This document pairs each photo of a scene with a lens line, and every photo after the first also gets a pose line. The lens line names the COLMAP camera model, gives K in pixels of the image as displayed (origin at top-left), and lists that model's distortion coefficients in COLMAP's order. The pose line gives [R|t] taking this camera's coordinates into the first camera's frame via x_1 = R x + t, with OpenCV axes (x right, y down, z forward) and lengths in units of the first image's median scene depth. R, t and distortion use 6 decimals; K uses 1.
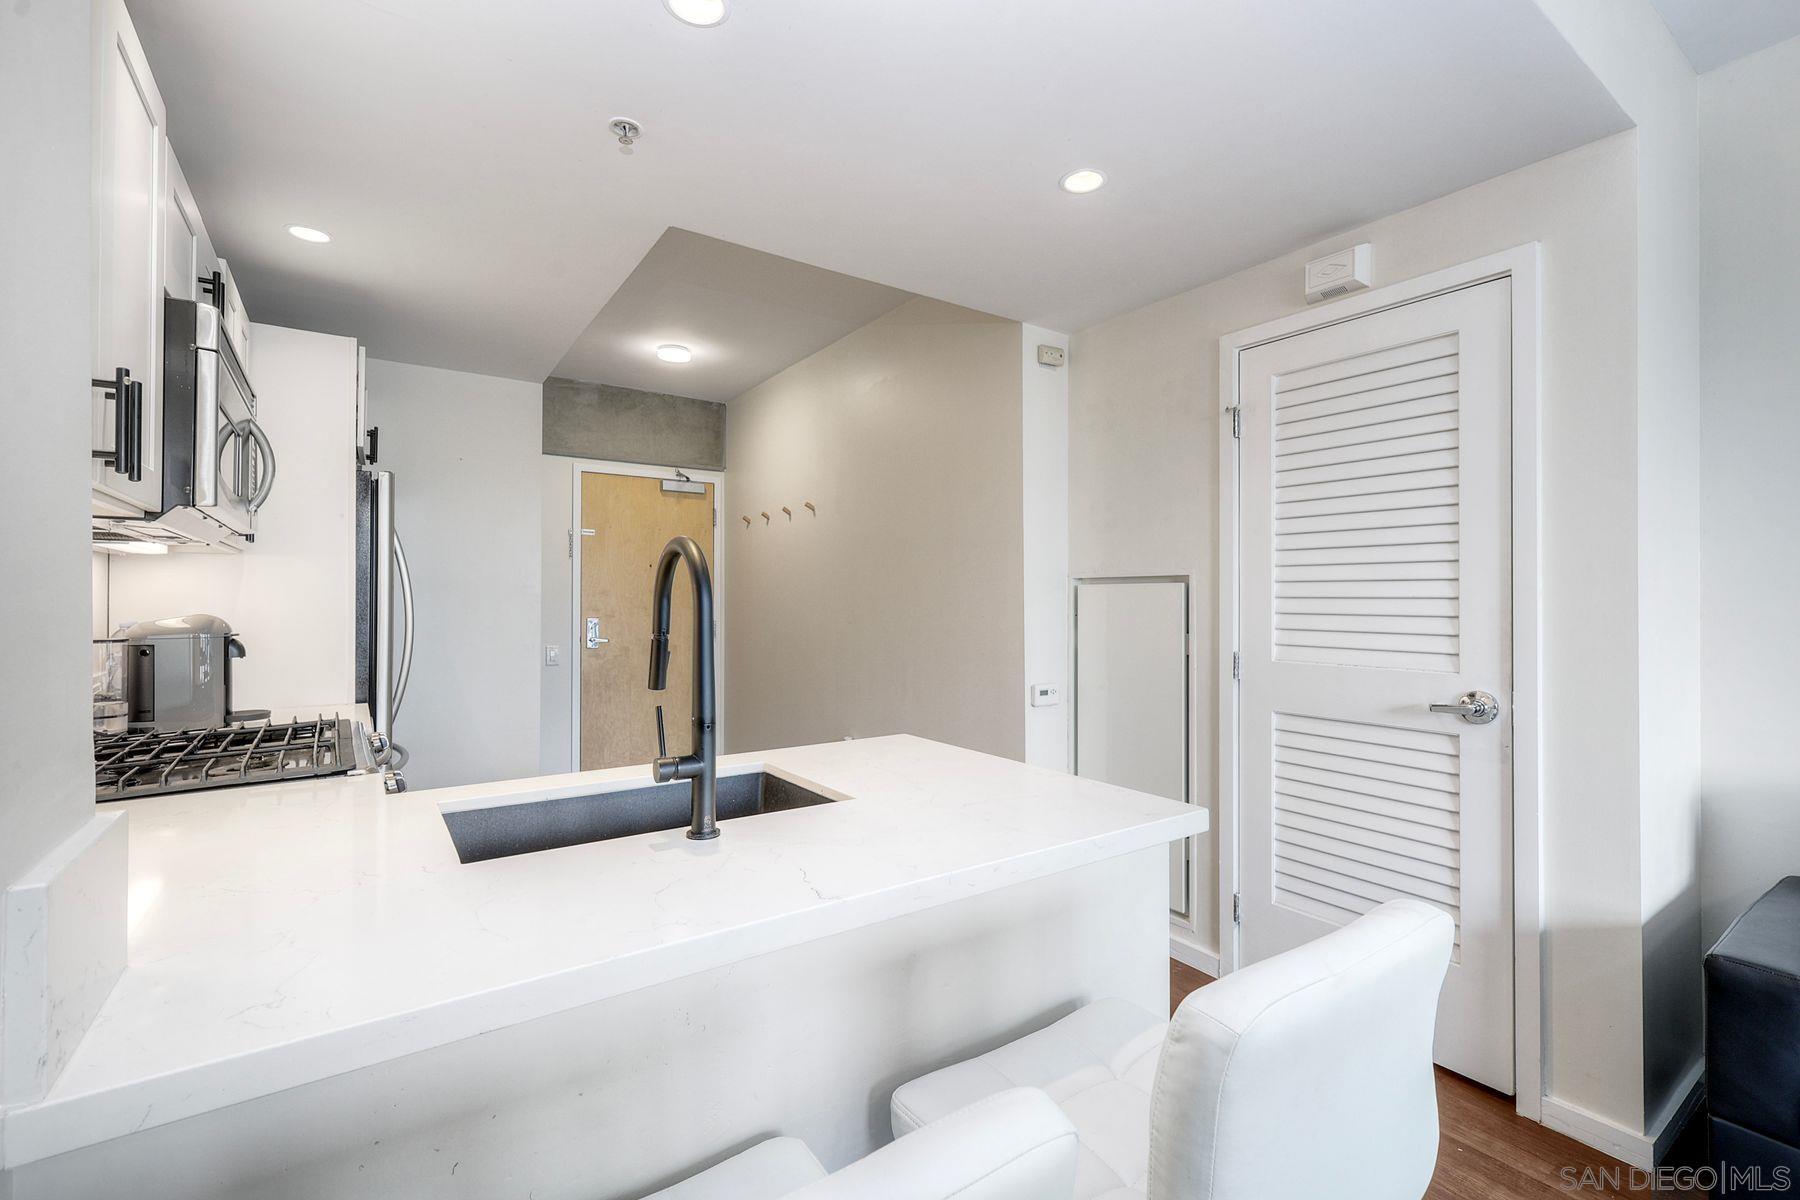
lens RADIAL K [[791.4, 0, 905.5], [0, 791.4, 590.4], [0, 0, 1]] dist [0.005766, -0.001964]
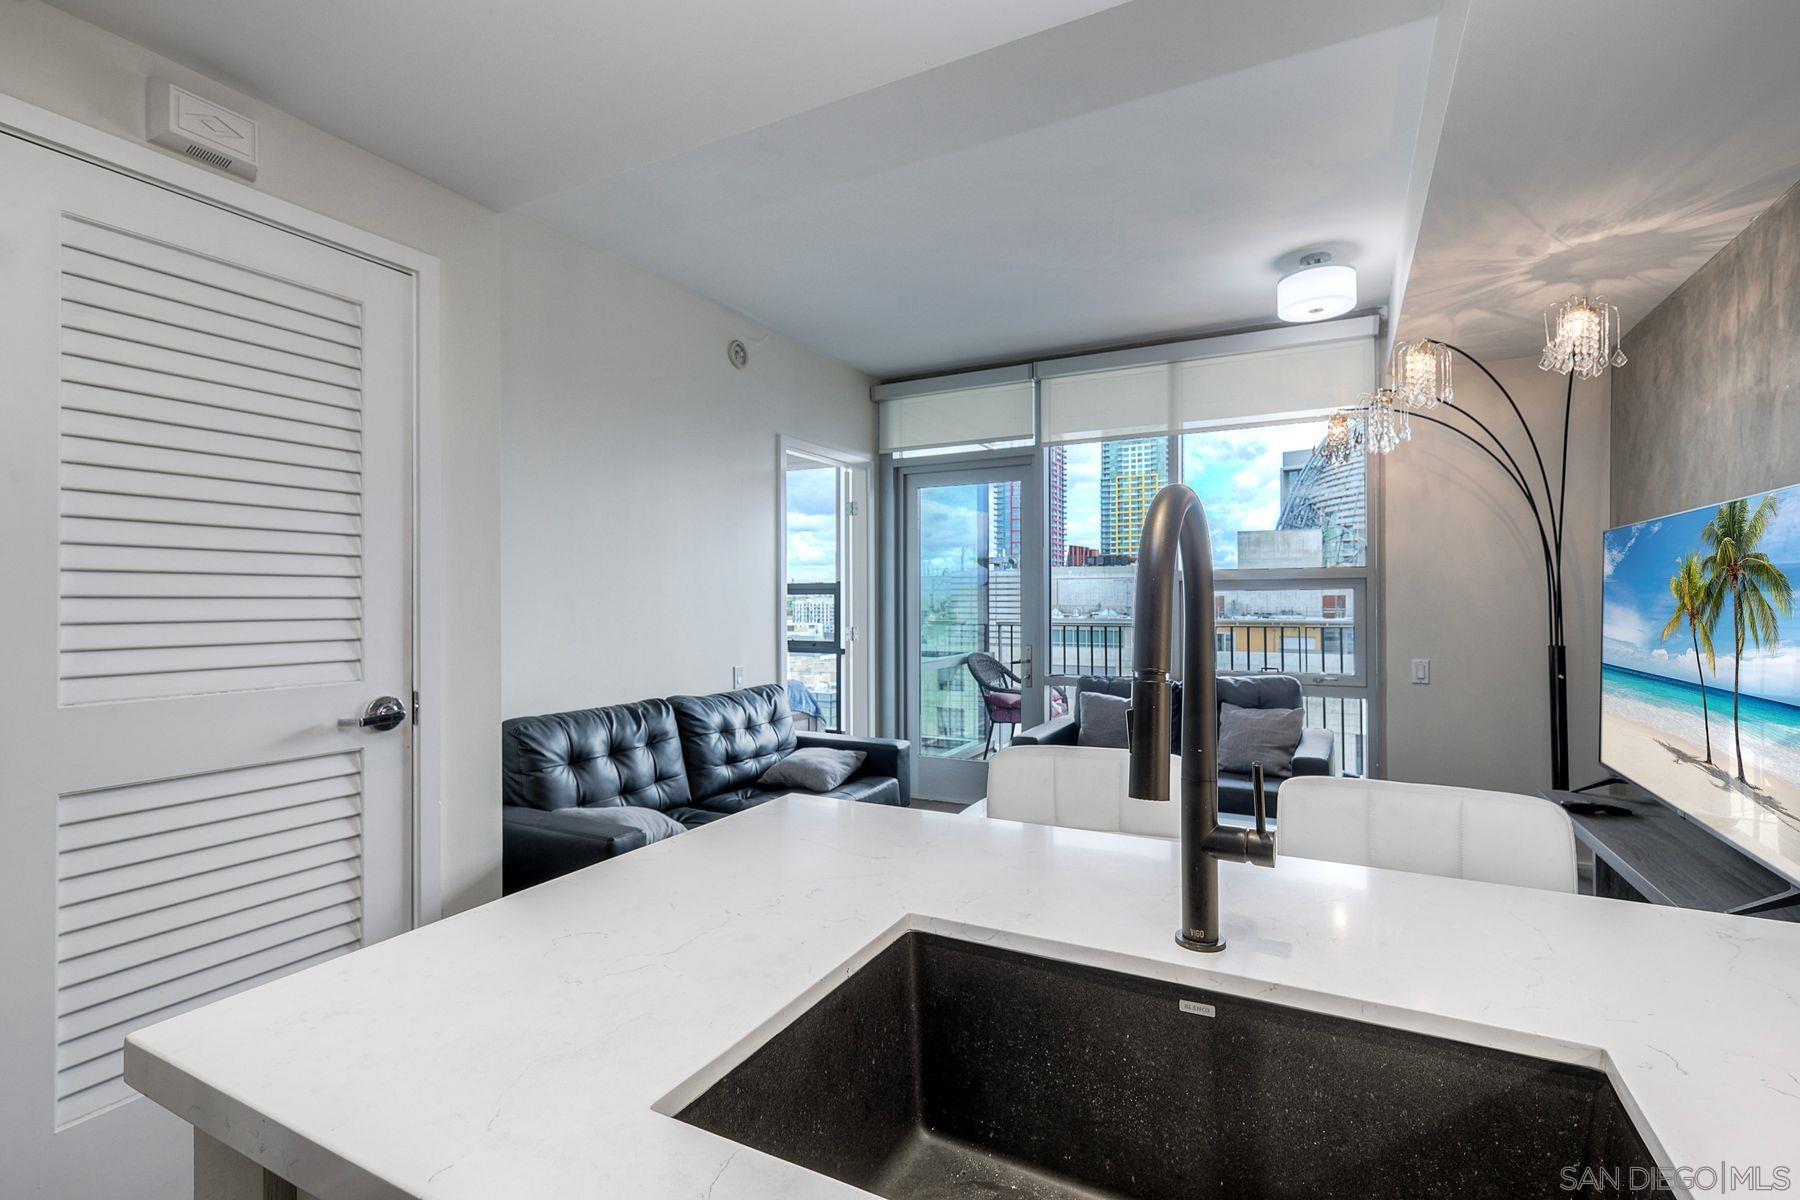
lens RADIAL K [[791.4, 0, 927.9], [0, 791.4, 594.9], [0, 0, 1]] dist [0.005766, -0.001964]
pose [[-0.465565, 0.004997, 0.885000, -0.271220], [-0.008253, 0.999916, -0.009987, 0.006772], [-0.884975, -0.011953, -0.465484, 0.567373]]
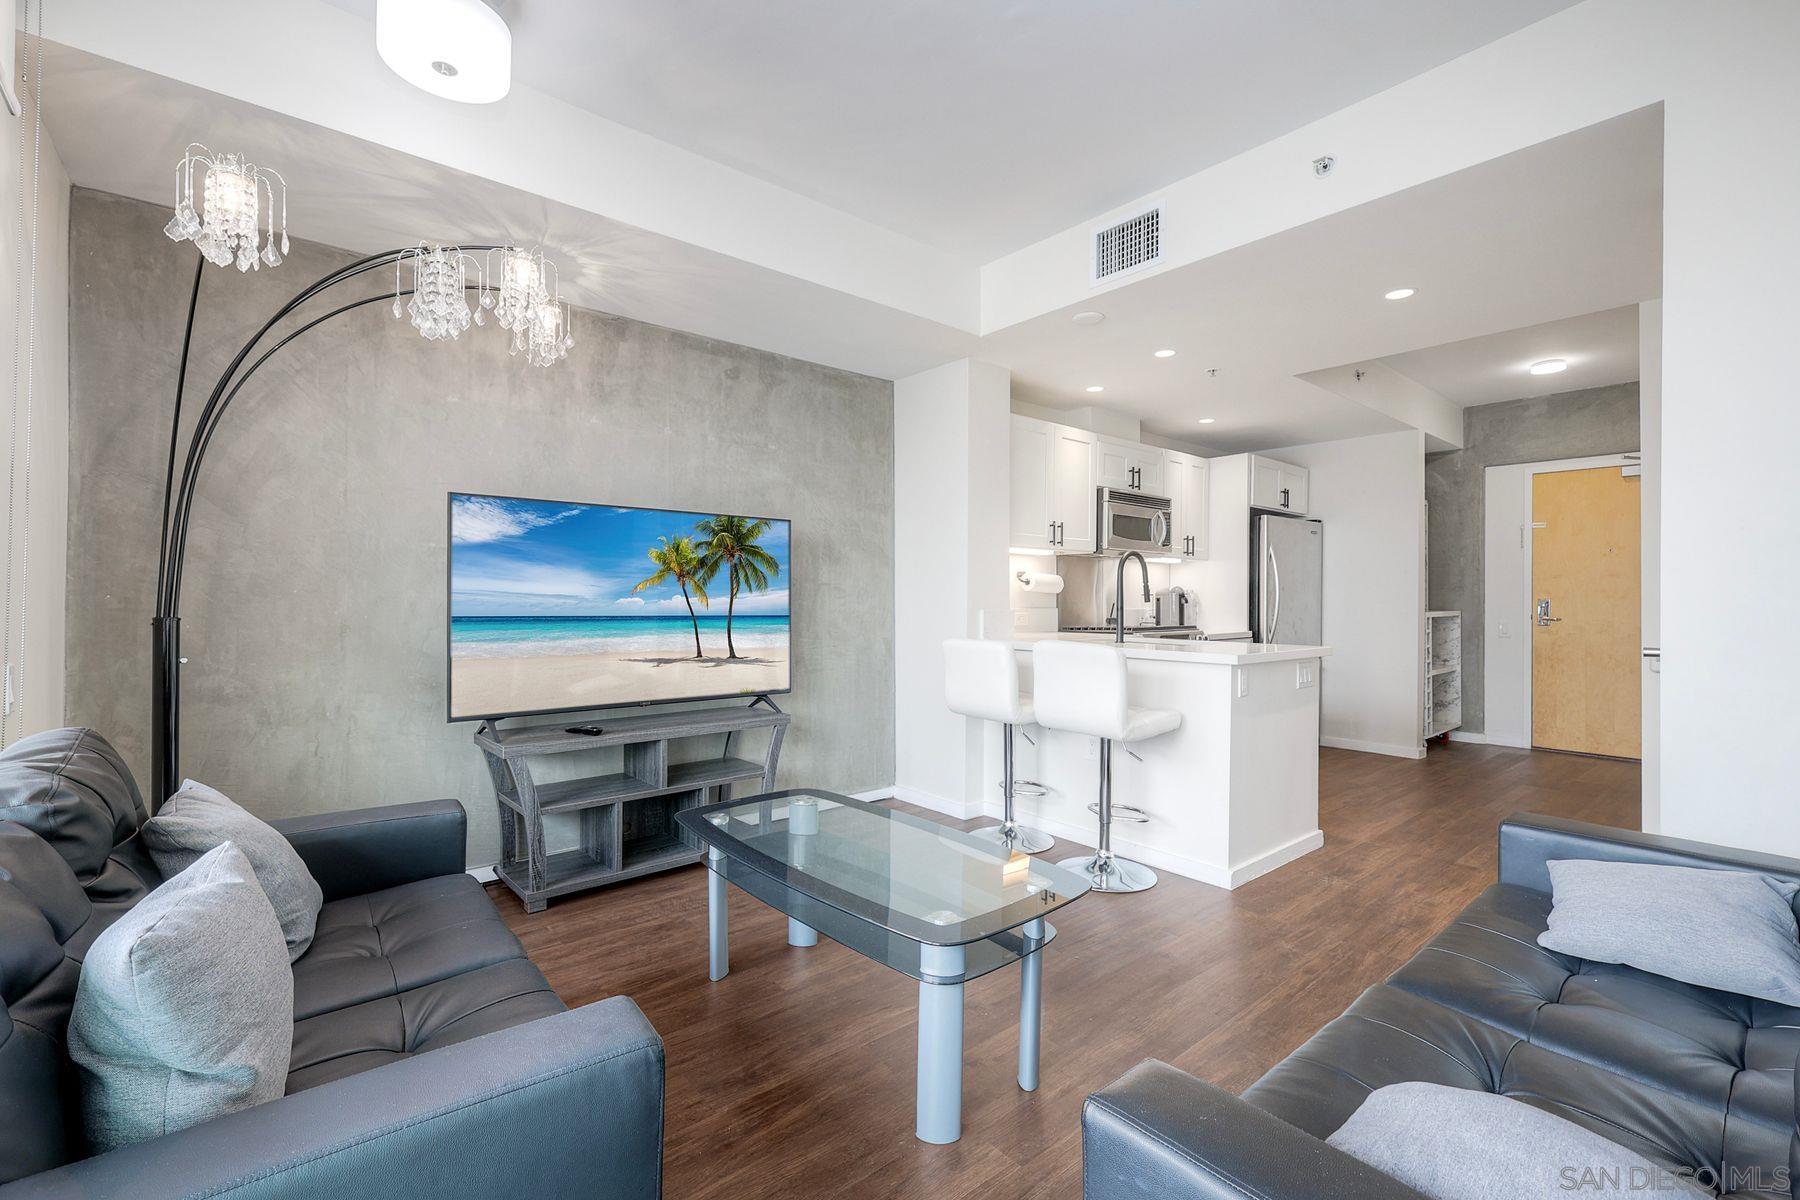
lens RADIAL K [[791.4, 0, 906.5], [0, 791.4, 597.2], [0, 0, 1]] dist [0.005766, -0.001964]
pose [[0.096573, -0.000791, -0.995326, 1.086349], [0.006449, 0.999979, -0.000169, 0.043538], [0.995305, -0.006402, 0.096576, -0.067838]]
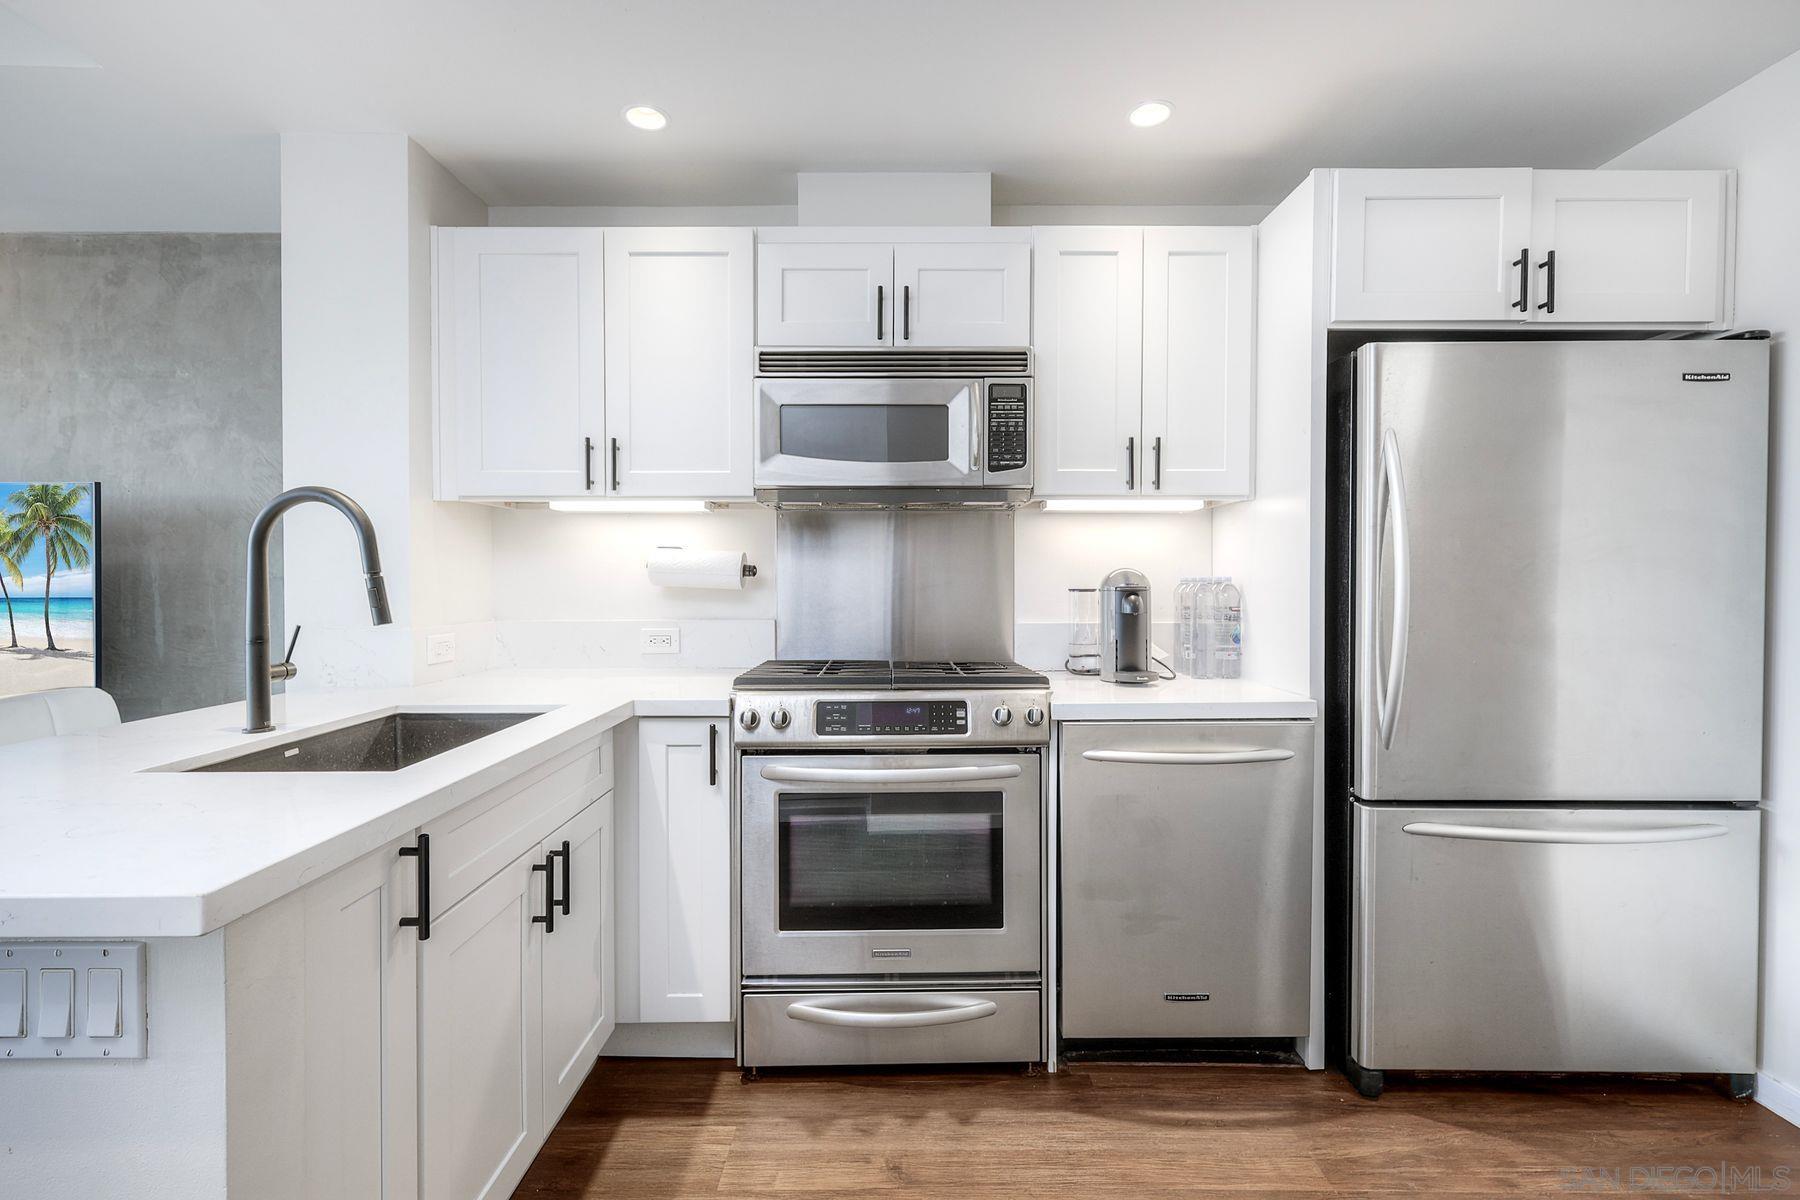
lens RADIAL K [[791.4, 0, 905.9], [0, 791.4, 591.6], [0, 0, 1]] dist [0.005766, -0.001964]
pose [[-0.577004, 0.017270, -0.816559, 0.068050], [0.011601, 0.999849, 0.012949, 0.031246], [0.816659, -0.002001, -0.577117, 0.950414]]
